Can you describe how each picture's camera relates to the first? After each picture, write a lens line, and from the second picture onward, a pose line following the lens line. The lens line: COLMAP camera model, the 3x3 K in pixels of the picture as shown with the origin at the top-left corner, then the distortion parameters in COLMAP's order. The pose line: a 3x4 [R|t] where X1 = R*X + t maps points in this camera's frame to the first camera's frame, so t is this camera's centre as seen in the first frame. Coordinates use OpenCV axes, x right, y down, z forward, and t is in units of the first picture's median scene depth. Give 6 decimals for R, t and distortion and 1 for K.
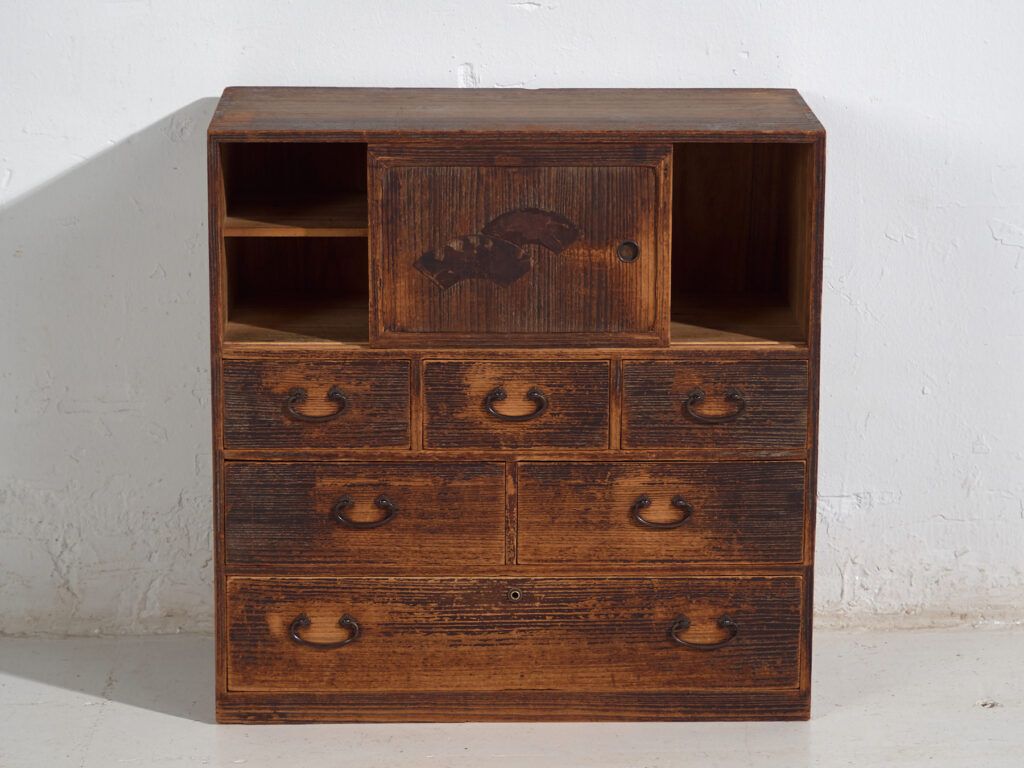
lens RADIAL K [[3891.2, 0, 573.8], [0, 3891.2, 389.7], [0, 0, 1]] dist [0.074454, 0.000000]
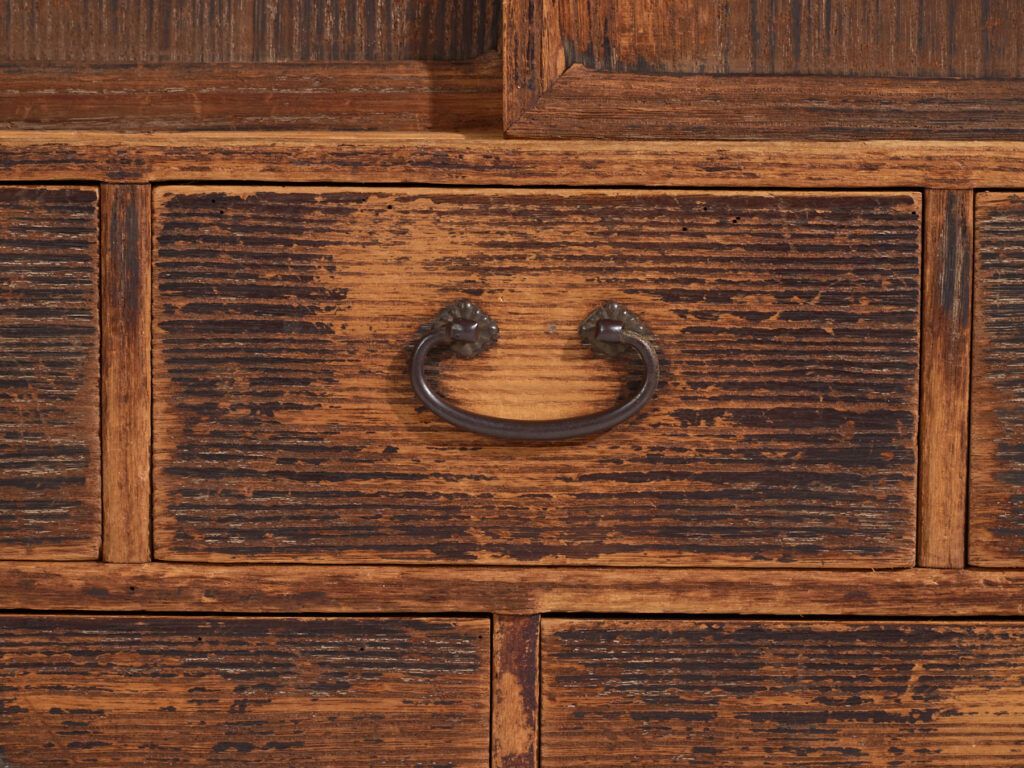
lens RADIAL K [[3891.2, 0, 511.4], [0, 3891.2, 484.1], [0, 0, 1]] dist [0.074454, 0.000000]
pose [[0.998959, 0.002133, -0.045564, -0.005234], [-0.008169, 0.991122, -0.132702, 0.042742], [0.044876, 0.132936, 0.990108, 0.759687]]
